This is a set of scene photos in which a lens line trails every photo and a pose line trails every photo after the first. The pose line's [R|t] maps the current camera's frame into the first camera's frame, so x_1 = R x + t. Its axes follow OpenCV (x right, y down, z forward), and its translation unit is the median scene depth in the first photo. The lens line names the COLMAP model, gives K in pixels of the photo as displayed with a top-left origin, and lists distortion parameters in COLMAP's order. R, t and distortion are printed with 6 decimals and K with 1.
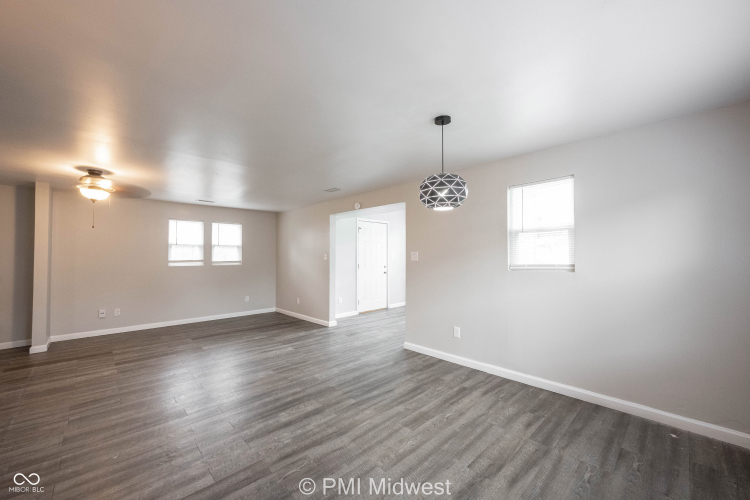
lens RADIAL K [[294.3, 0, 373.0], [0, 294.3, 249.2], [0, 0, 1]] dist [-0.000691, 0.000136]
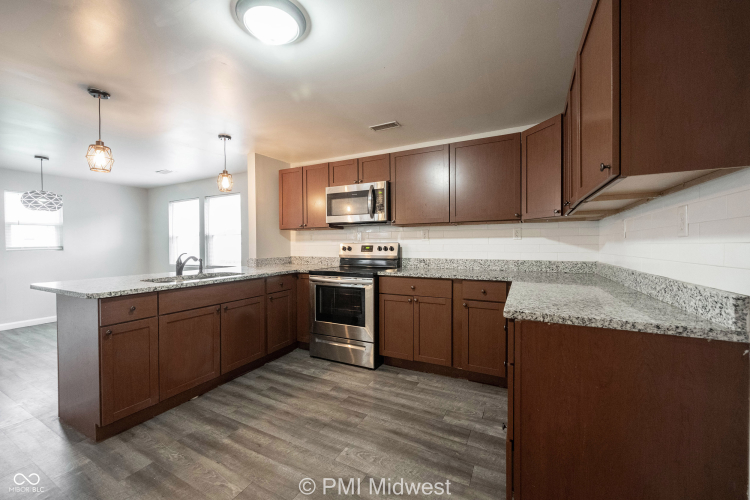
lens RADIAL K [[294.3, 0, 375.1], [0, 294.3, 247.9], [0, 0, 1]] dist [-0.000691, 0.000136]
pose [[-0.329889, -0.003698, 0.944012, -1.403221], [-0.014746, 0.999891, -0.001237, 0.031414], [-0.943904, -0.014329, -0.329908, -0.169498]]
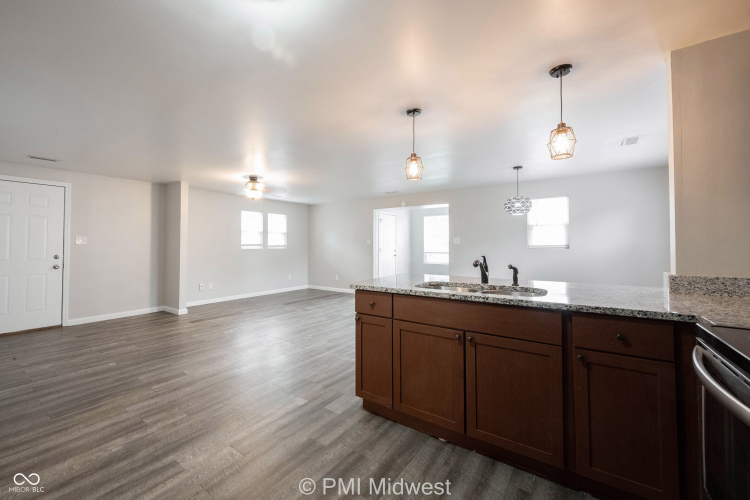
lens RADIAL K [[309.2, 0, 347.7], [0, 309.2, 237.6], [0, 0, 1]] dist [-0.002457, 0.000598]
pose [[0.987723, 0.007122, 0.156053, -0.828324], [-0.007176, 0.999974, -0.000214, 0.014677], [-0.156050, -0.000908, 0.987749, -0.575059]]
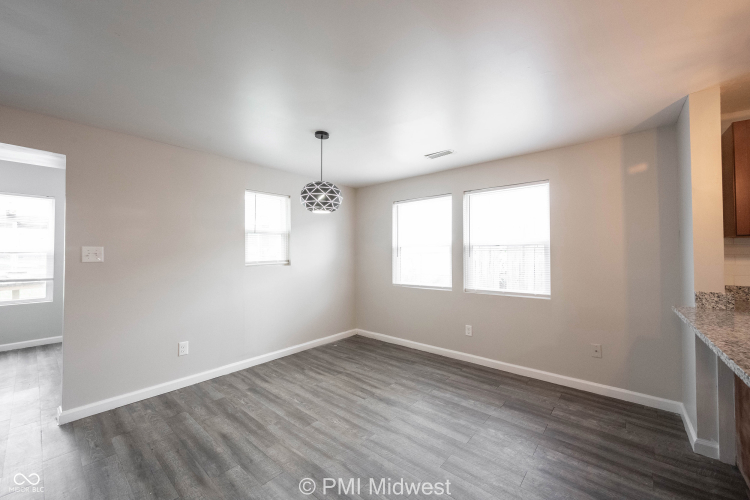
lens RADIAL K [[294.3, 0, 374.5], [0, 294.3, 249.2], [0, 0, 1]] dist [-0.000691, 0.000136]
pose [[-0.106591, 0.019673, 0.994108, -0.656642], [-0.021129, 0.999534, -0.022046, 0.019935], [-0.994078, -0.023354, -0.106126, 0.648906]]
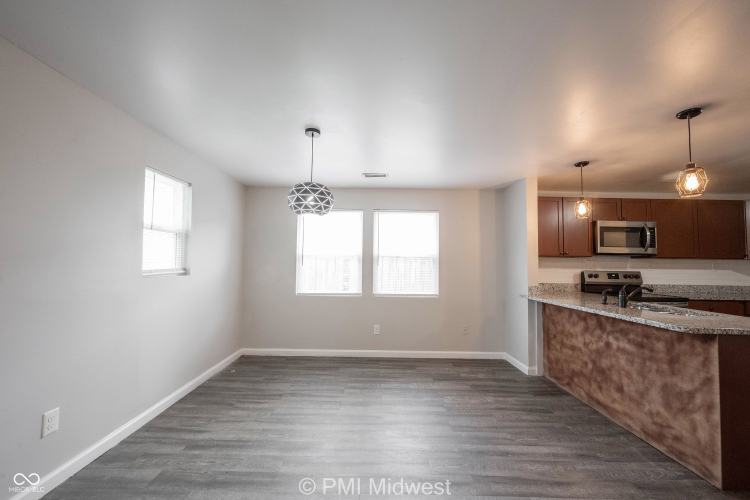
lens RADIAL K [[294.3, 0, 373.0], [0, 294.3, 253.0], [0, 0, 1]] dist [-0.000691, 0.000136]
pose [[-0.727248, 0.020802, 0.686060, -0.457720], [-0.027183, 0.997884, -0.059072, 0.036628], [-0.685837, -0.061609, -0.725143, 1.139252]]
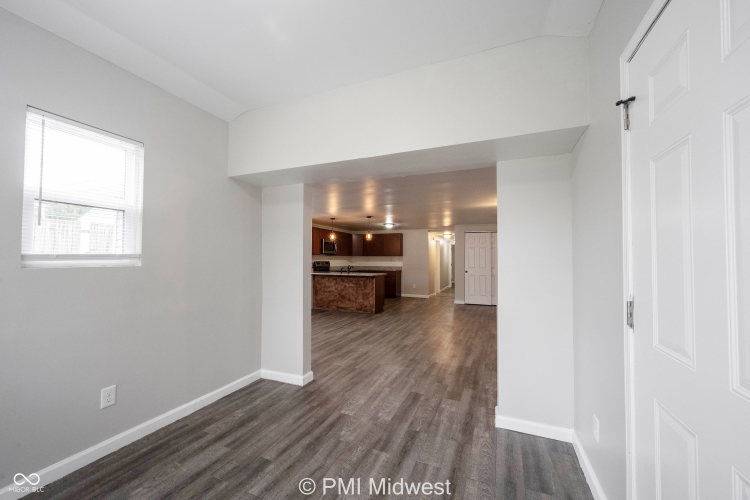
lens RADIAL K [[294.3, 0, 375.9], [0, 294.3, 252.5], [0, 0, 1]] dist [-0.000691, 0.000136]
pose [[-0.914813, -0.014051, -0.403633, 0.352760], [0.004775, 0.998949, -0.045597, 0.061423], [0.403850, -0.043640, -0.913784, 2.336142]]
